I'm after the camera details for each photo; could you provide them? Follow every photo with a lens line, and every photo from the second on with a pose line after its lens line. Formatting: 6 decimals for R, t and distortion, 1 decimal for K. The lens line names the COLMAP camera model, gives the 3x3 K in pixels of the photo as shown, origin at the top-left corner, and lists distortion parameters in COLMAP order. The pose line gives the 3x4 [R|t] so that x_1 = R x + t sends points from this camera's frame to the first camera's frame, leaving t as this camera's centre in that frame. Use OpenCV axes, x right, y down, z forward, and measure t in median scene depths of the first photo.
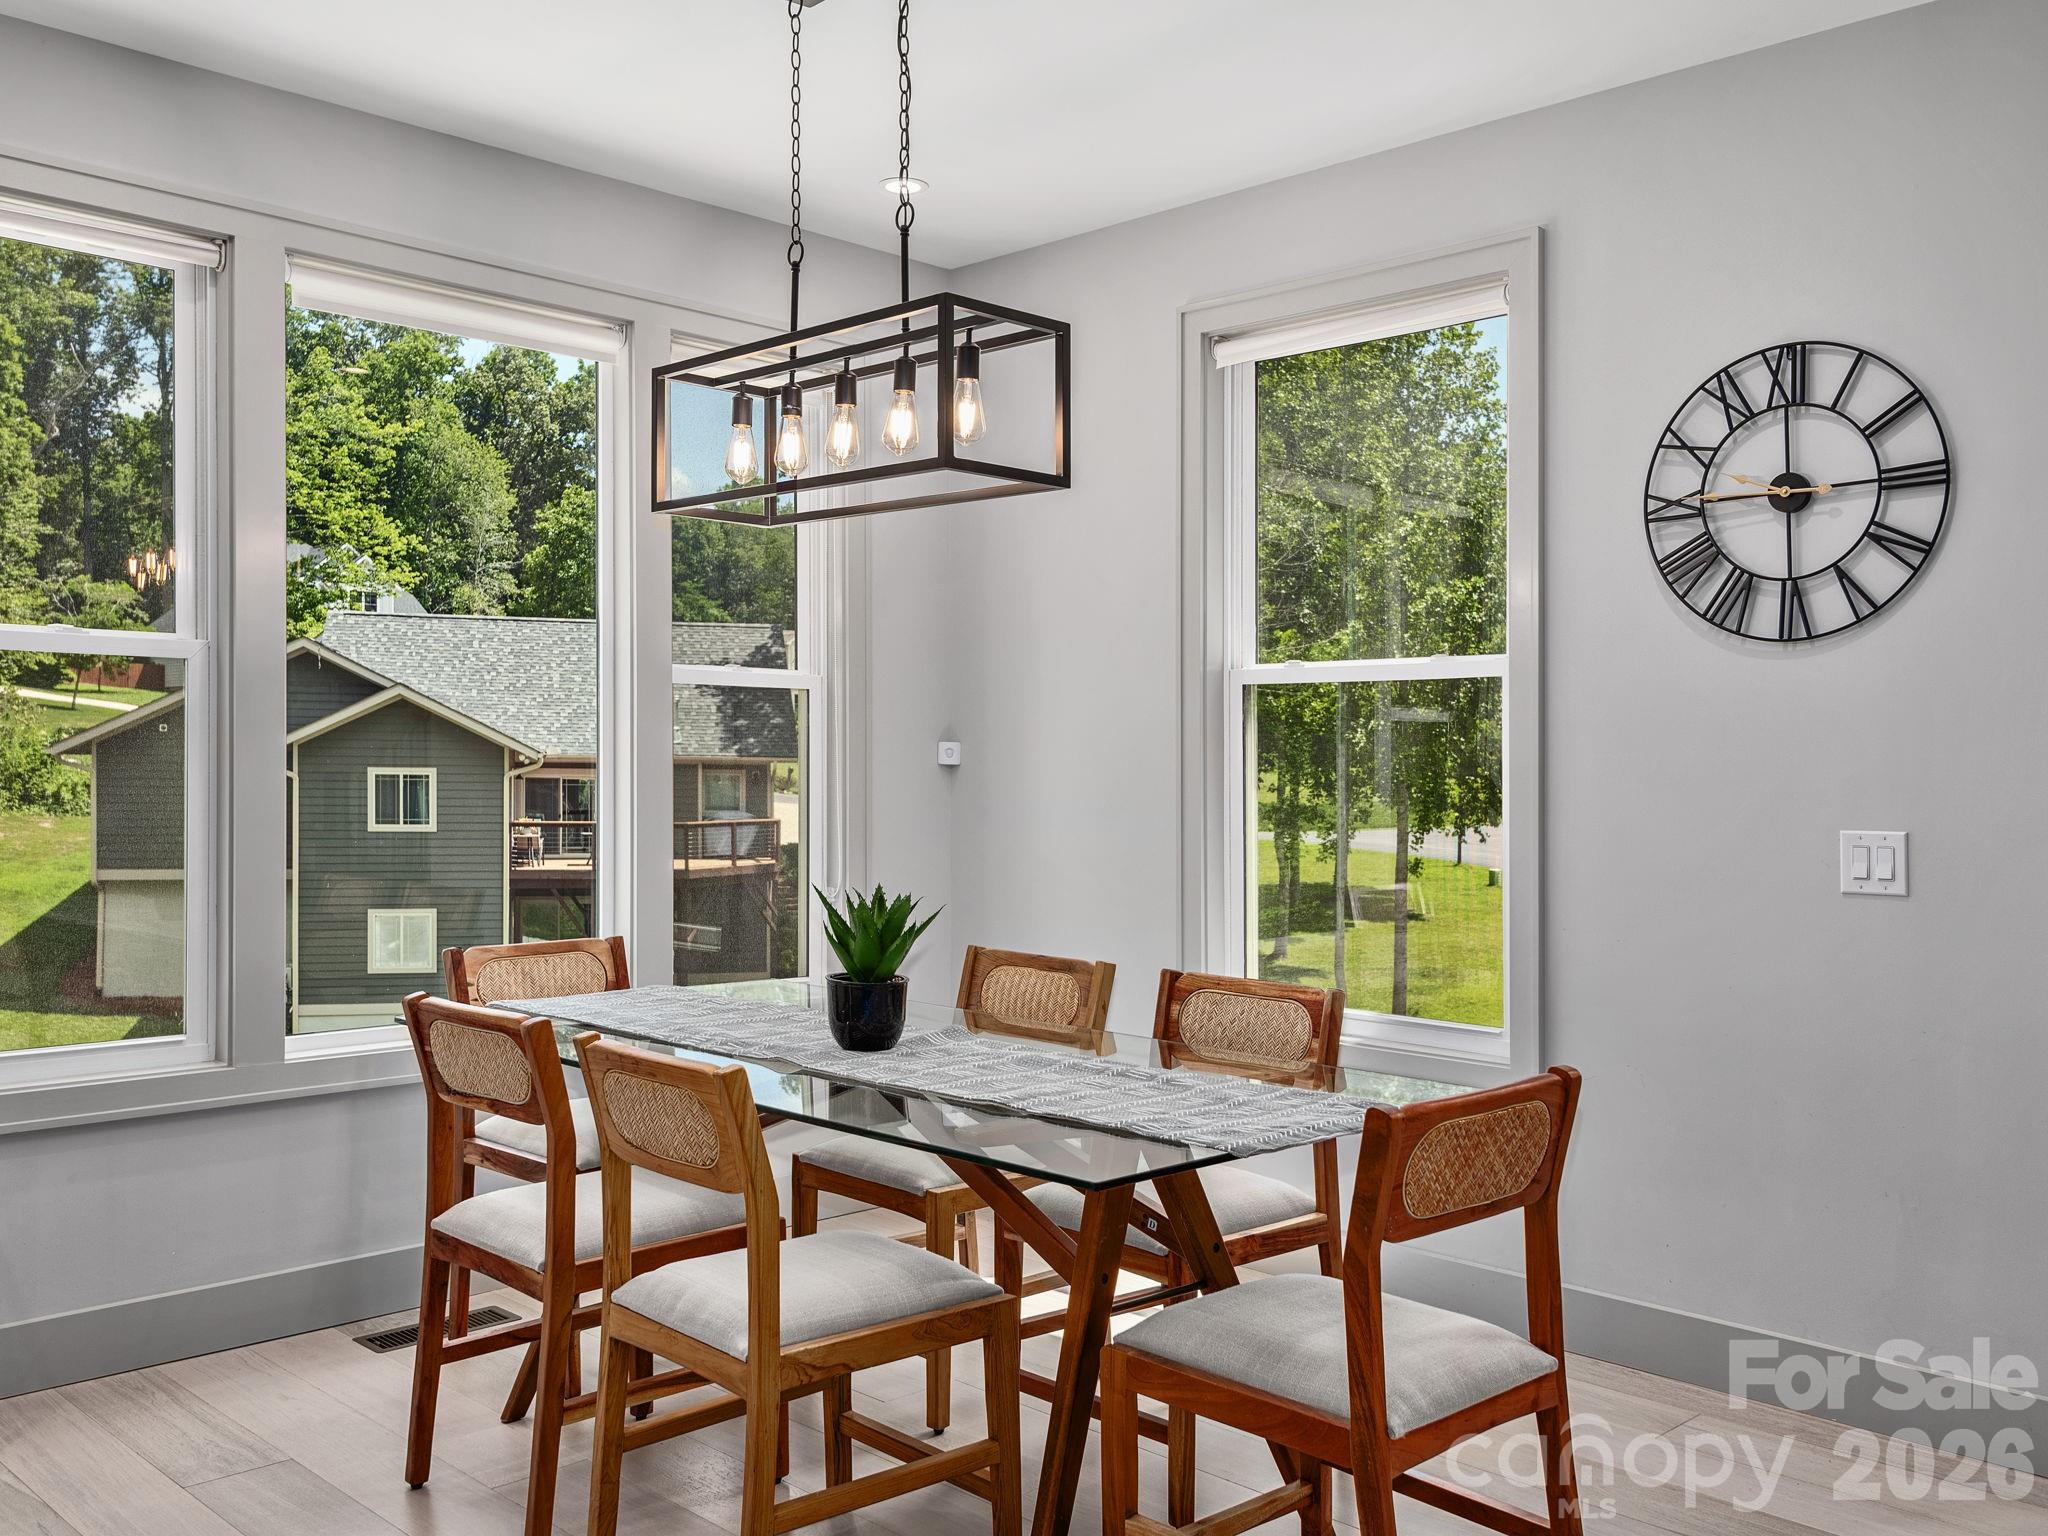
lens RADIAL K [[1799.0, 0, 1024.0], [0, 1799.0, 768.0], [0, 0, 1]] dist [0.011635, 0.010211]
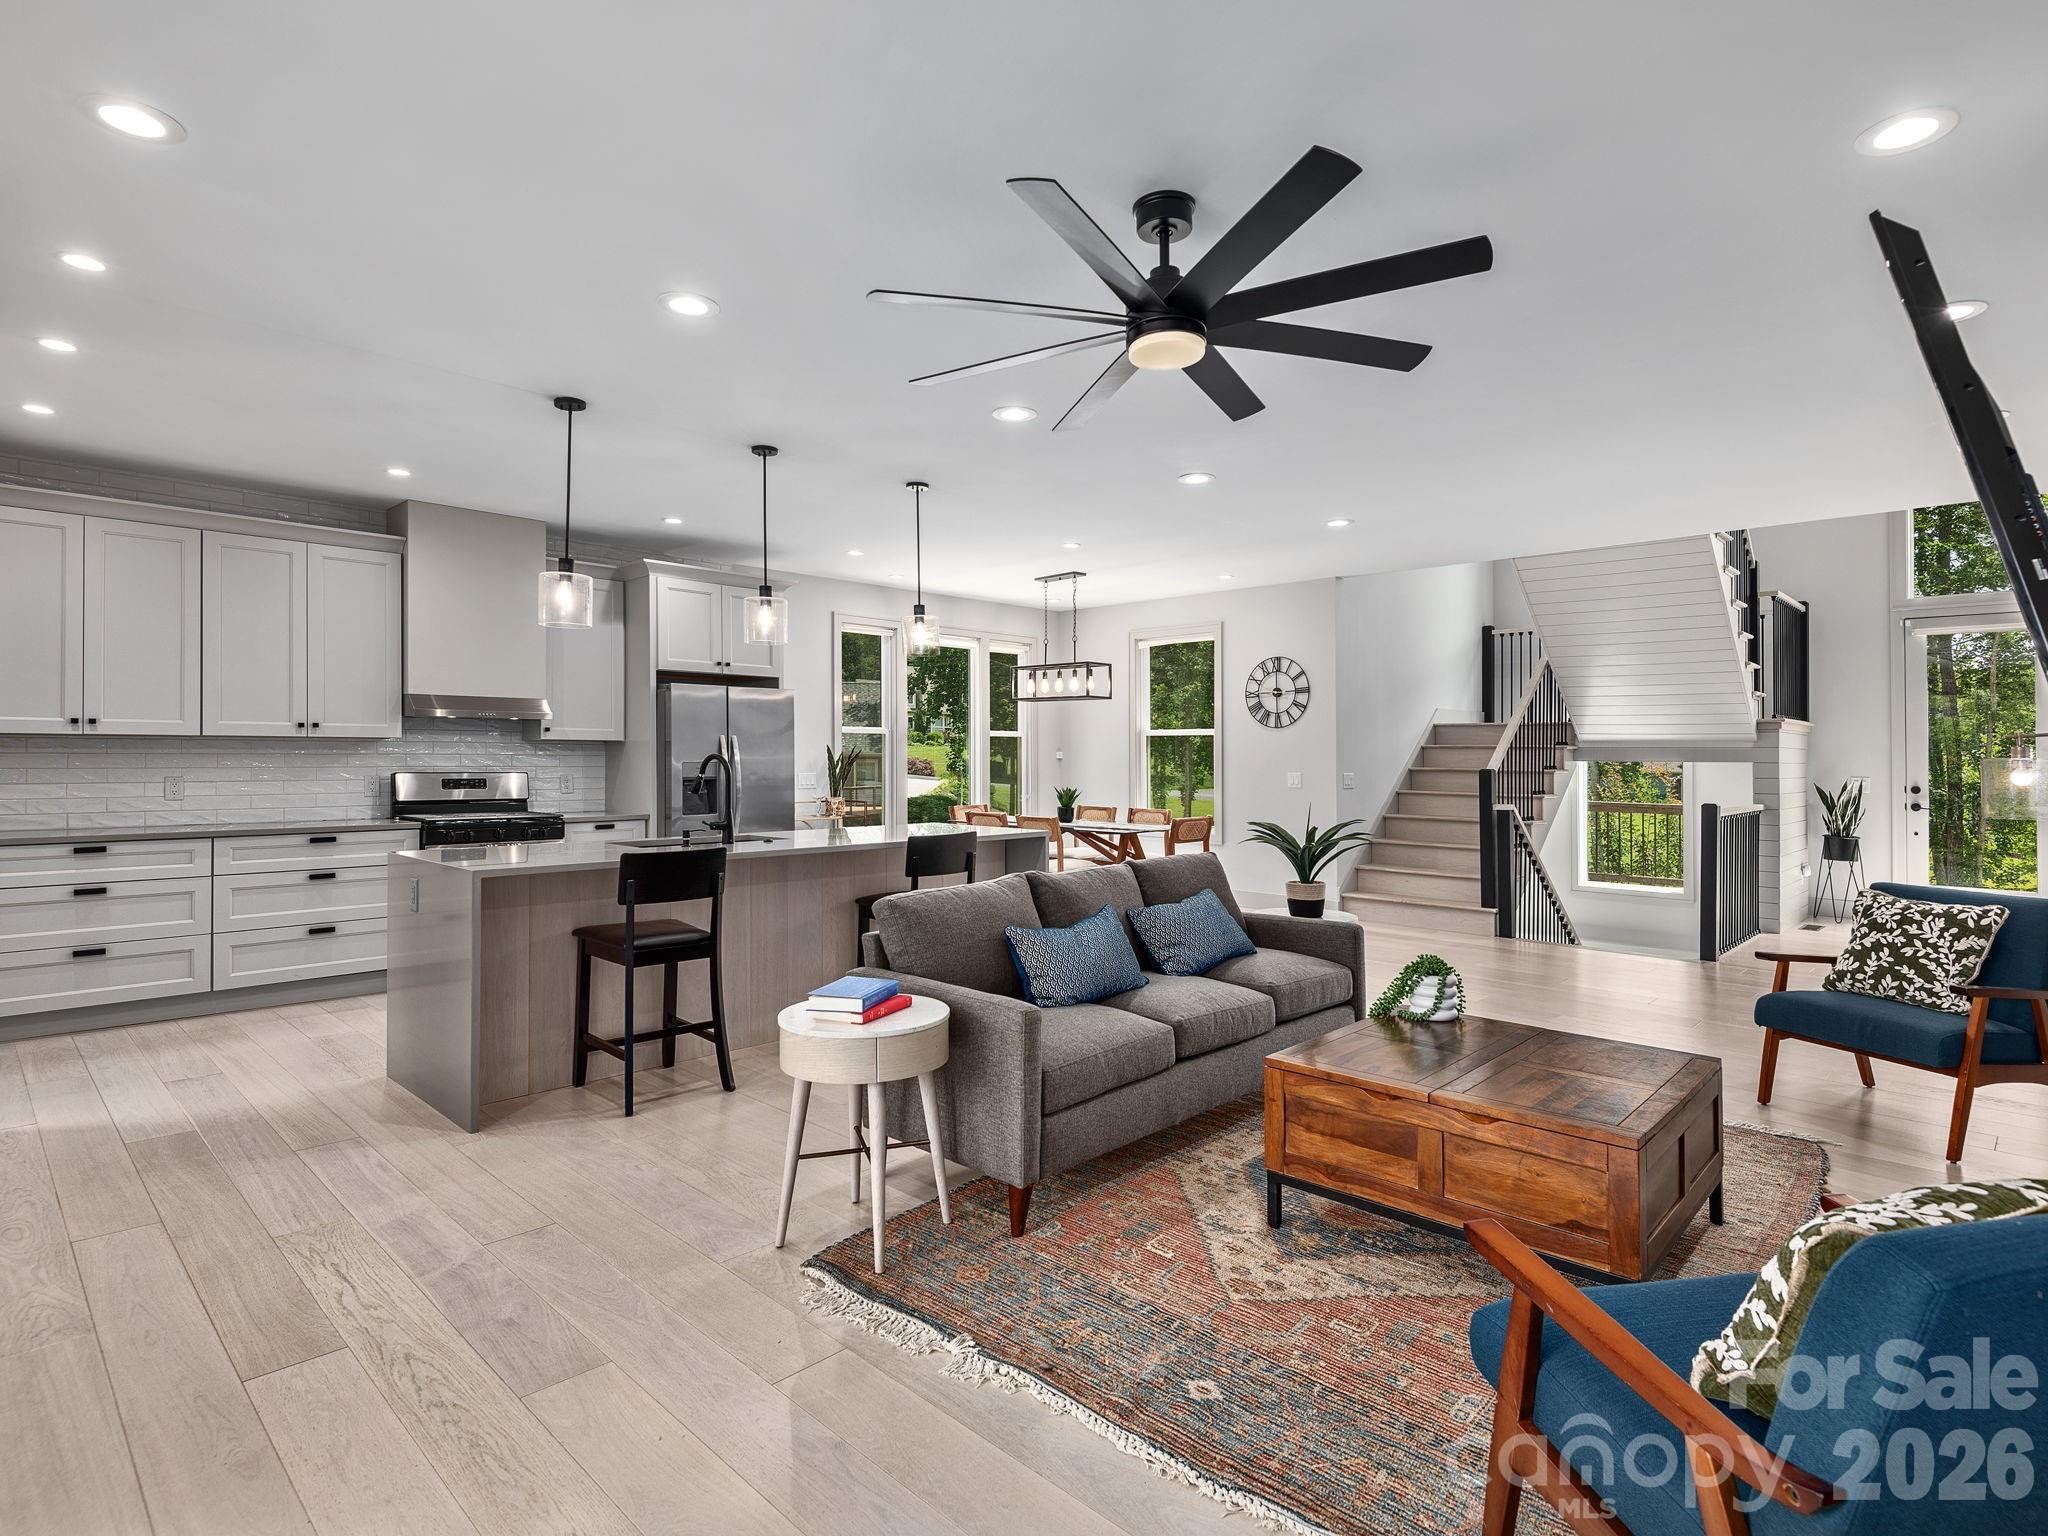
lens RADIAL K [[1041.0, 0, 1027.7], [0, 1041.0, 757.1], [0, 0, 1]] dist [0.002548, -0.005919]
pose [[0.999831, -0.006040, 0.017381, -0.198181], [0.006049, 0.999982, -0.000441, -0.003904], [-0.017378, 0.000546, 0.999849, -1.402247]]
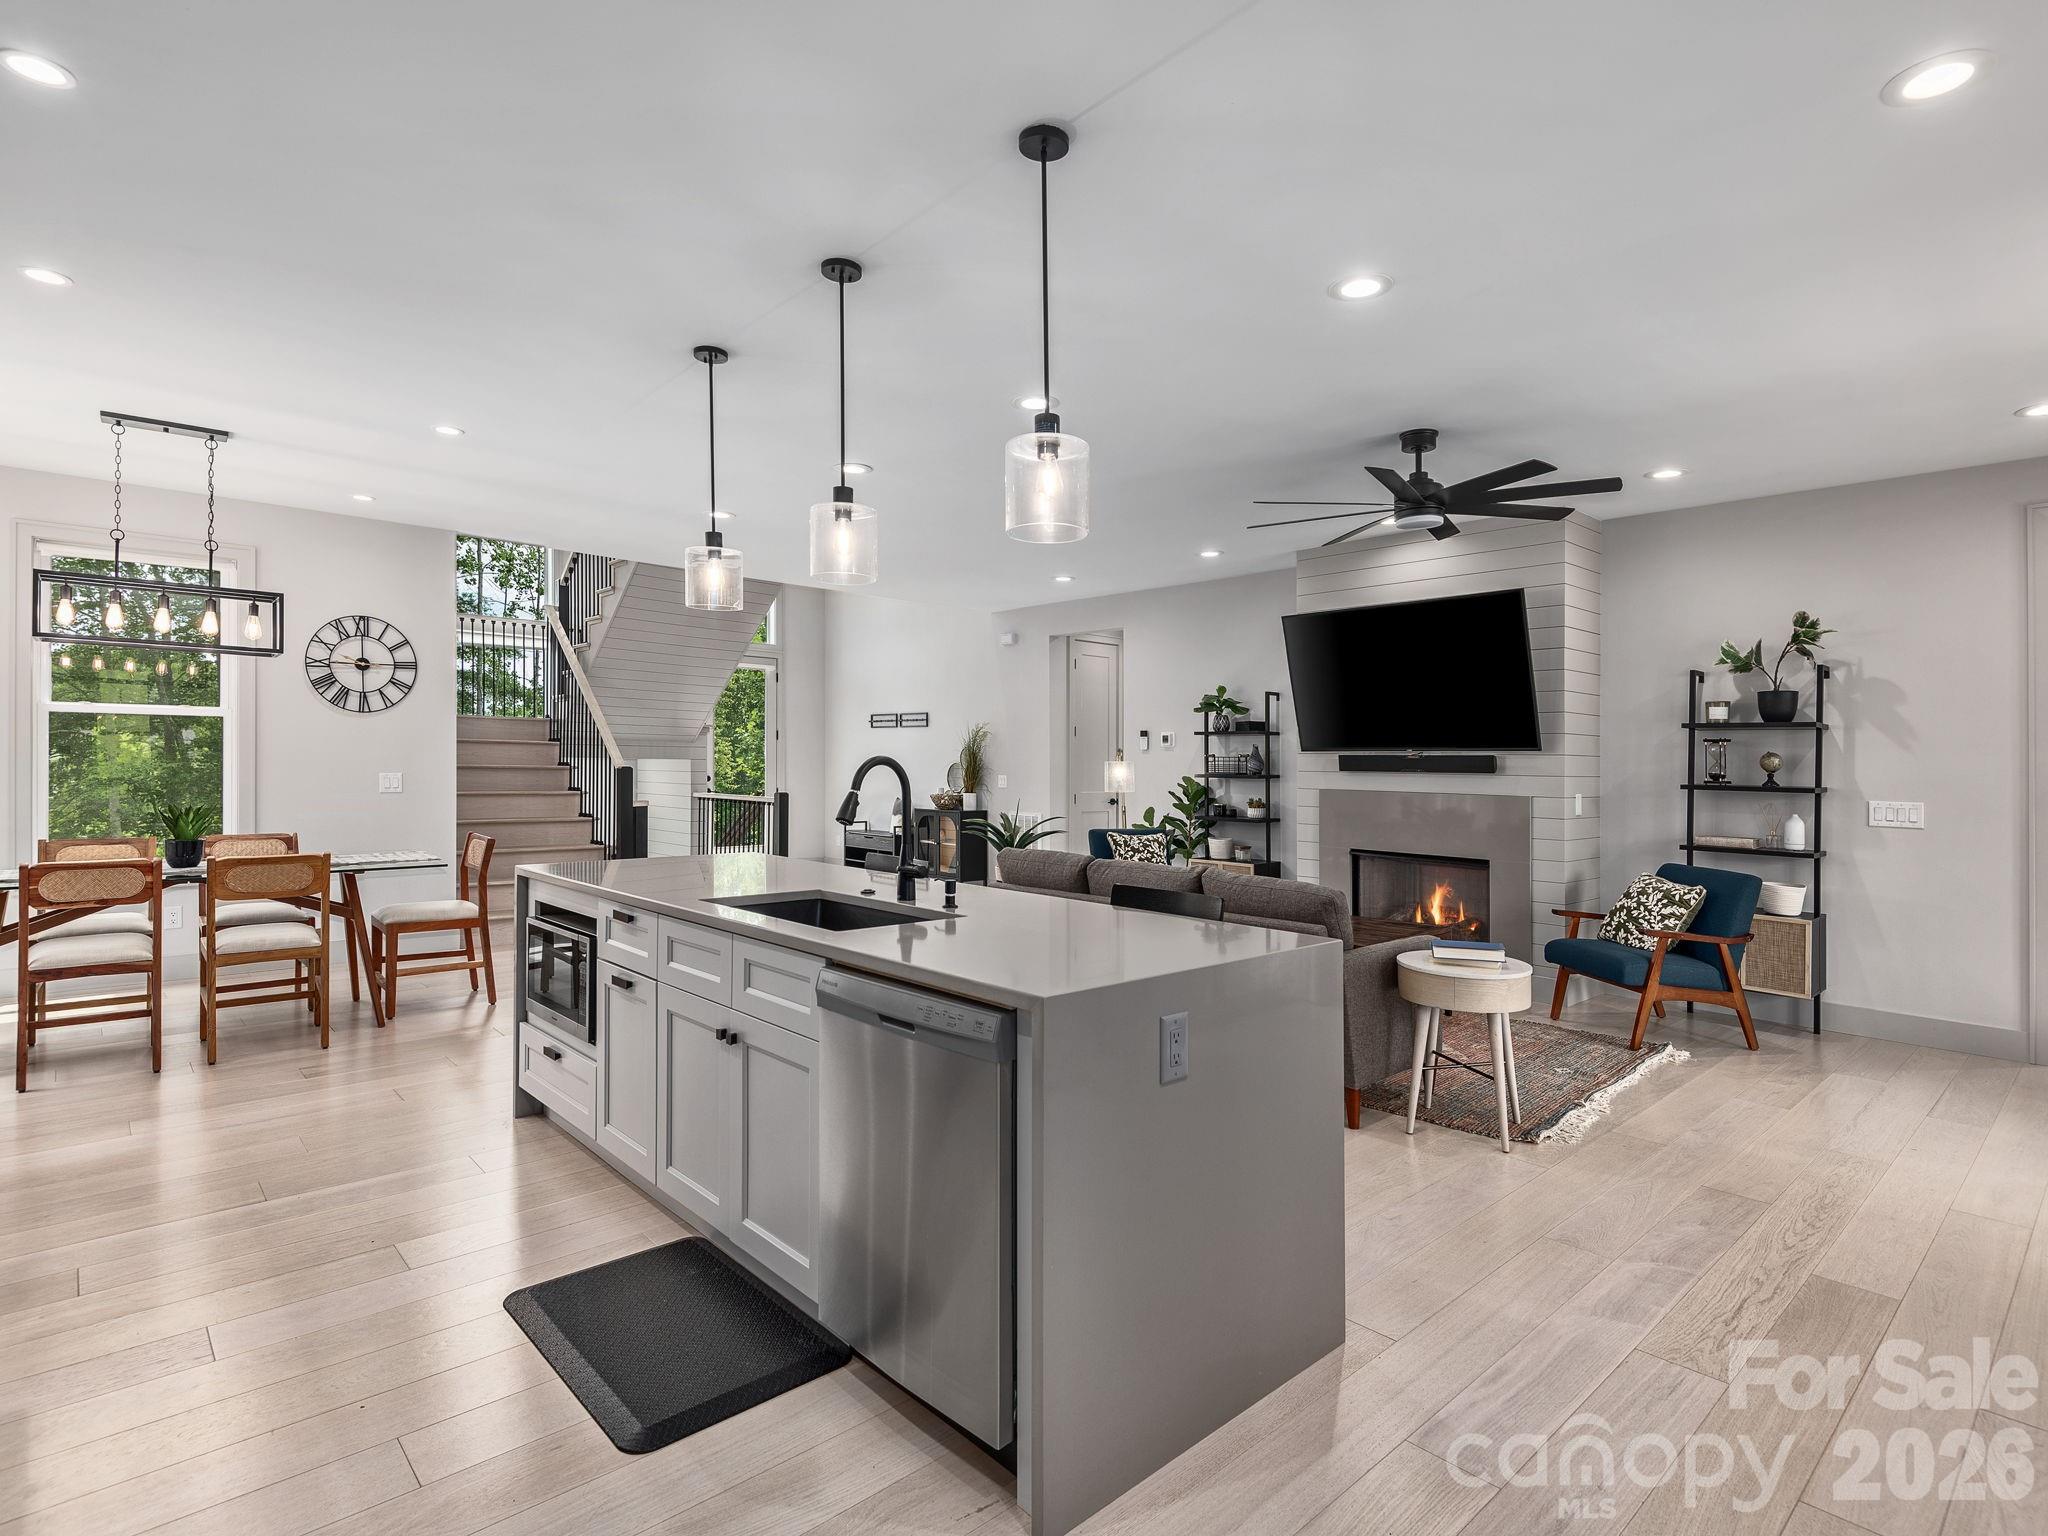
lens RADIAL K [[1074.0, 0, 1070.8], [0, 1074.0, 750.2], [0, 0, 1]] dist [0.002036, 0.000417]
pose [[0.023083, 0.003127, 0.999729, -1.375373], [-0.014302, 0.999894, -0.002797, -0.016471], [-0.999631, -0.014234, 0.023125, -0.258621]]
